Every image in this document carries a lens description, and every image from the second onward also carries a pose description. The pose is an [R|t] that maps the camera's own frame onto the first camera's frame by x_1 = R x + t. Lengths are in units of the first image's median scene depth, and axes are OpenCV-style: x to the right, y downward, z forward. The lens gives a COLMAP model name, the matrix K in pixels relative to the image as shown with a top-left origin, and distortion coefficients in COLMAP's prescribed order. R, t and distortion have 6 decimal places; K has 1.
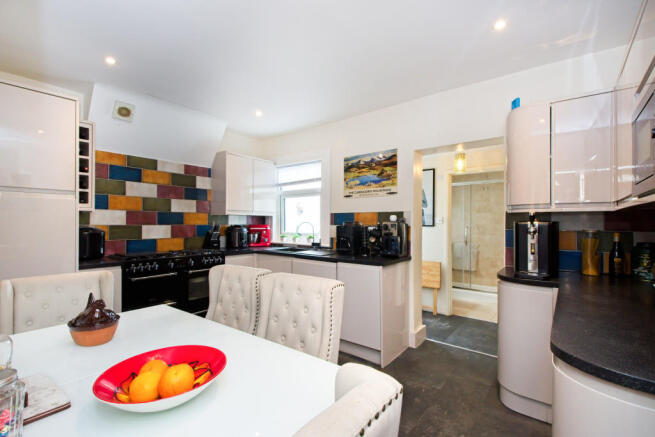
lens RADIAL K [[295.7, 0, 327.5], [0, 295.7, 218.5], [0, 0, 1]] dist [-0.000338, -0.000123]
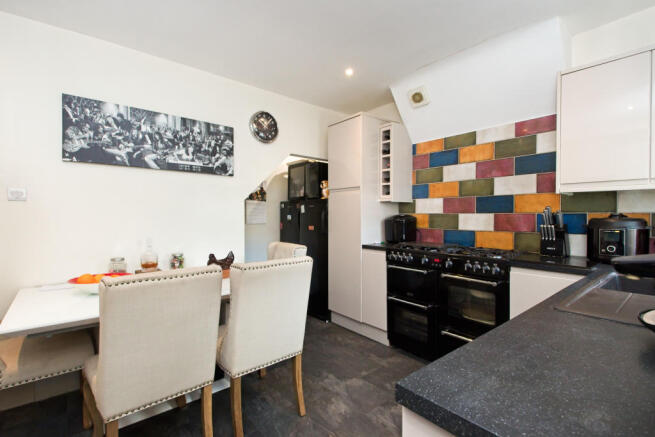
lens RADIAL K [[295.0, 0, 312.8], [0, 295.0, 217.1], [0, 0, 1]] dist [0.000006, -0.000076]
pose [[-0.229763, 0.002790, -0.973243, 0.292566], [0.014542, 0.999894, -0.000566, 0.025912], [0.973138, -0.014283, -0.229779, 0.747805]]
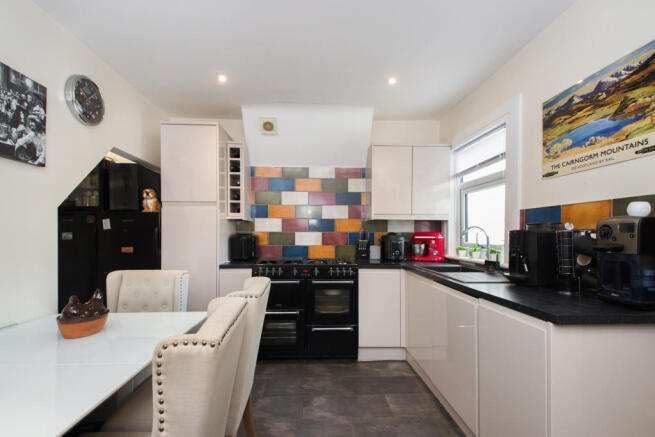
lens RADIAL K [[303.3, 0, 317.3], [0, 303.3, 229.2], [0, 0, 1]] dist [0.050021, -0.030174]
pose [[0.639550, -0.013631, -0.768628, 0.234431], [0.010570, 0.999904, -0.008937, 0.021838], [0.768677, -0.002409, 0.639633, 0.357975]]
